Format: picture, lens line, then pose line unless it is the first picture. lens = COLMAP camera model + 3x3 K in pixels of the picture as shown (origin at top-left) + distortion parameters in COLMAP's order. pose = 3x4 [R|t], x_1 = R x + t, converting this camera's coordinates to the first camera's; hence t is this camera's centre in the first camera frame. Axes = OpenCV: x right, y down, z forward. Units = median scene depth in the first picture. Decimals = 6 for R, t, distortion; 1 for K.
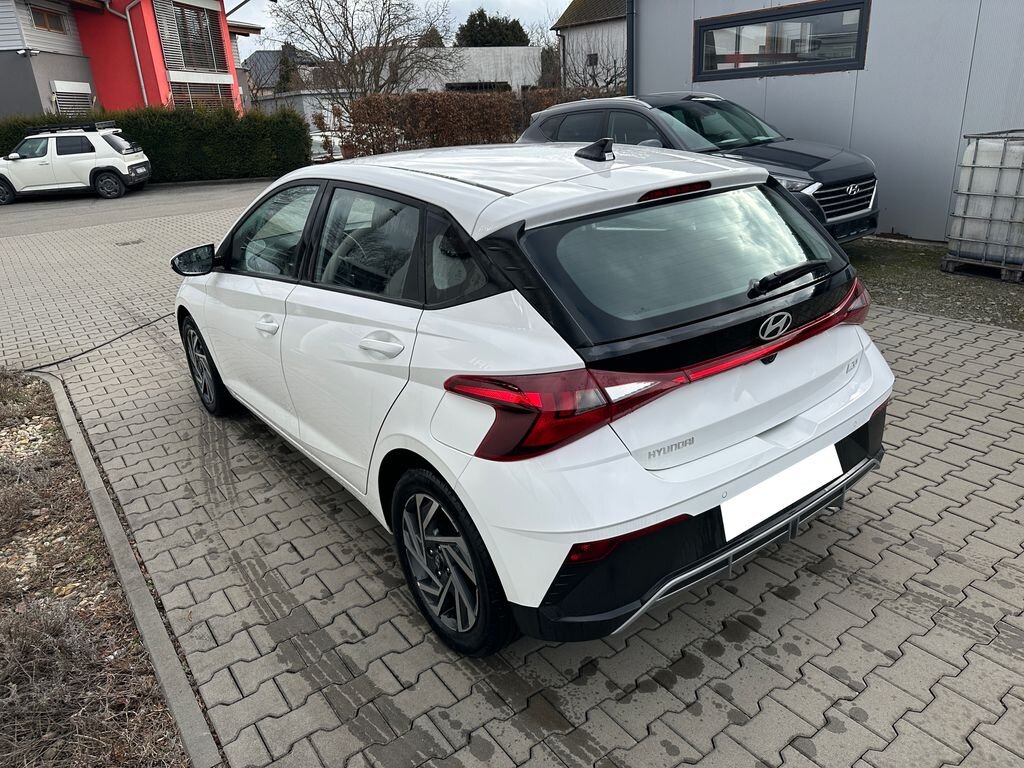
lens RADIAL K [[716.6, 0, 508.3], [0, 716.6, 376.5], [0, 0, 1]] dist [0.035070, -0.048883]
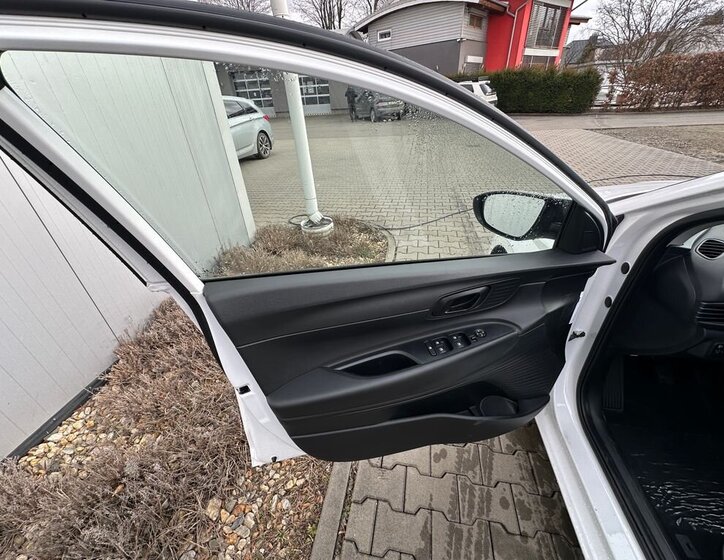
lens RADIAL K [[298.4, 0, 362.3], [0, 298.4, 280.2], [0, 0, 1]] dist [-0.000789, -0.000348]
pose [[0.690221, 0.401558, -0.601952, -0.256206], [-0.247486, 0.912723, 0.325095, -0.102121], [0.679960, -0.075412, 0.729361, 0.469654]]
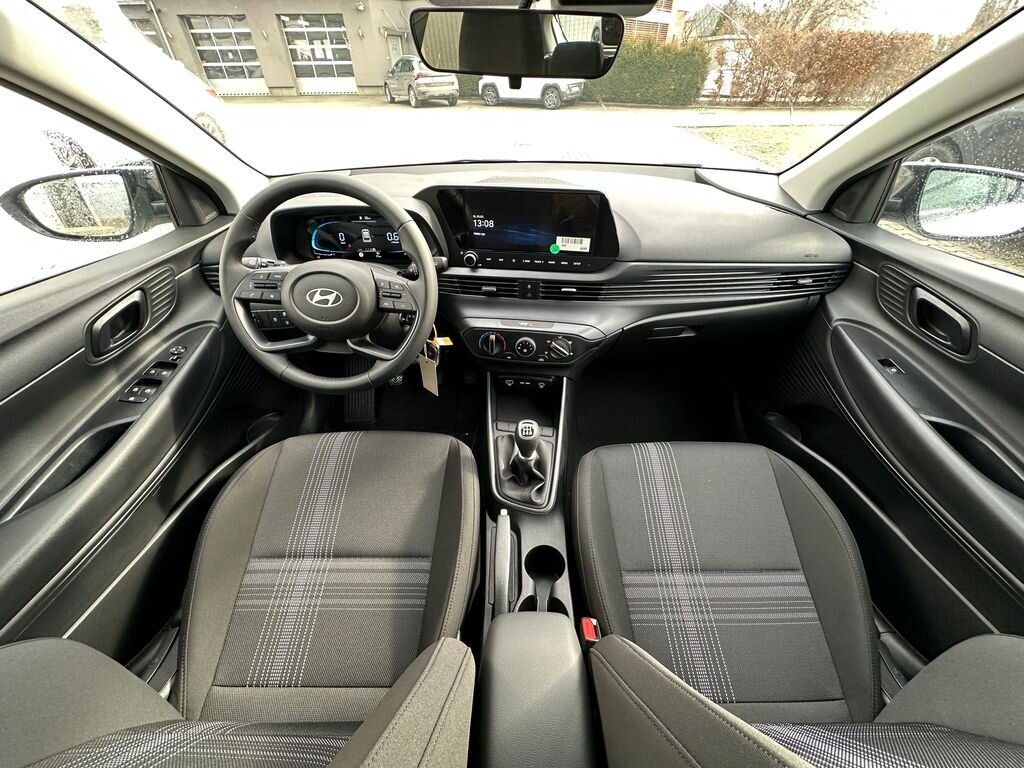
lens RADIAL K [[408.8, 0, 511.6], [0, 408.8, 382.5], [0, 0, 1]] dist [-0.002149, 0.000101]
pose [[0.794162, 0.411673, -0.447026, -0.051775], [-0.252409, 0.892594, 0.373586, -0.136429], [0.552808, -0.183854, 0.812774, 0.584665]]
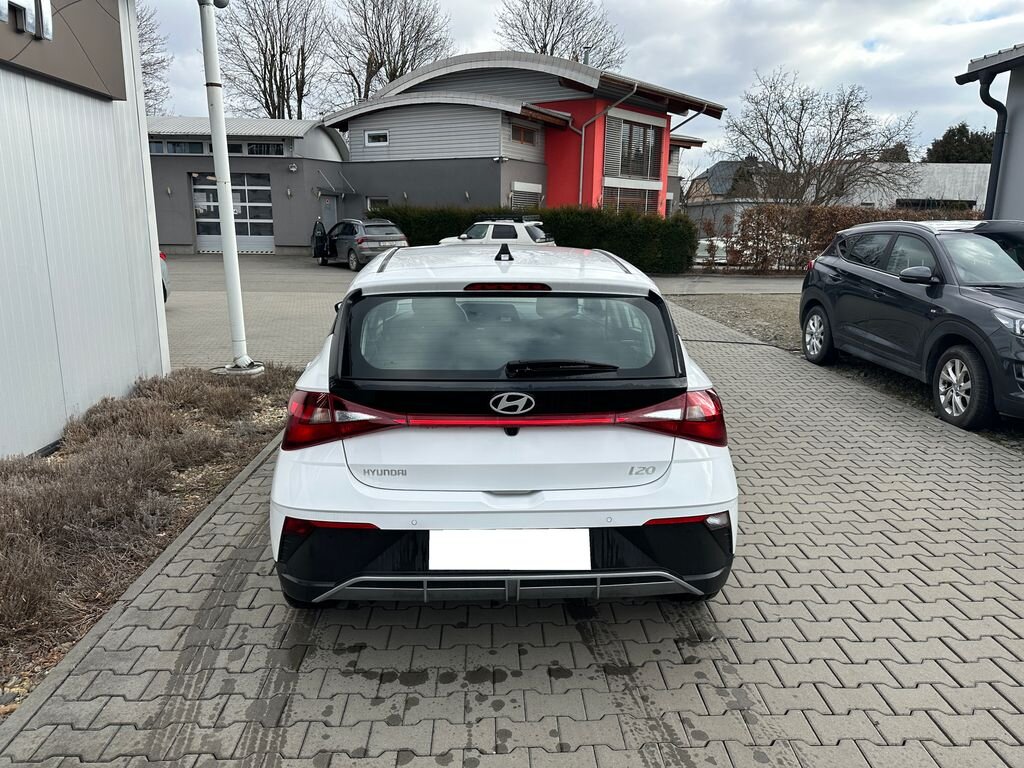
lens RADIAL K [[716.6, 0, 514.0], [0, 716.6, 382.2], [0, 0, 1]] dist [0.035070, -0.048883]
pose [[0.828167, 0.186512, -0.528538, 0.364619], [-0.251960, 0.966240, -0.053826, -0.015281], [0.500655, 0.177747, 0.847201, 0.004245]]
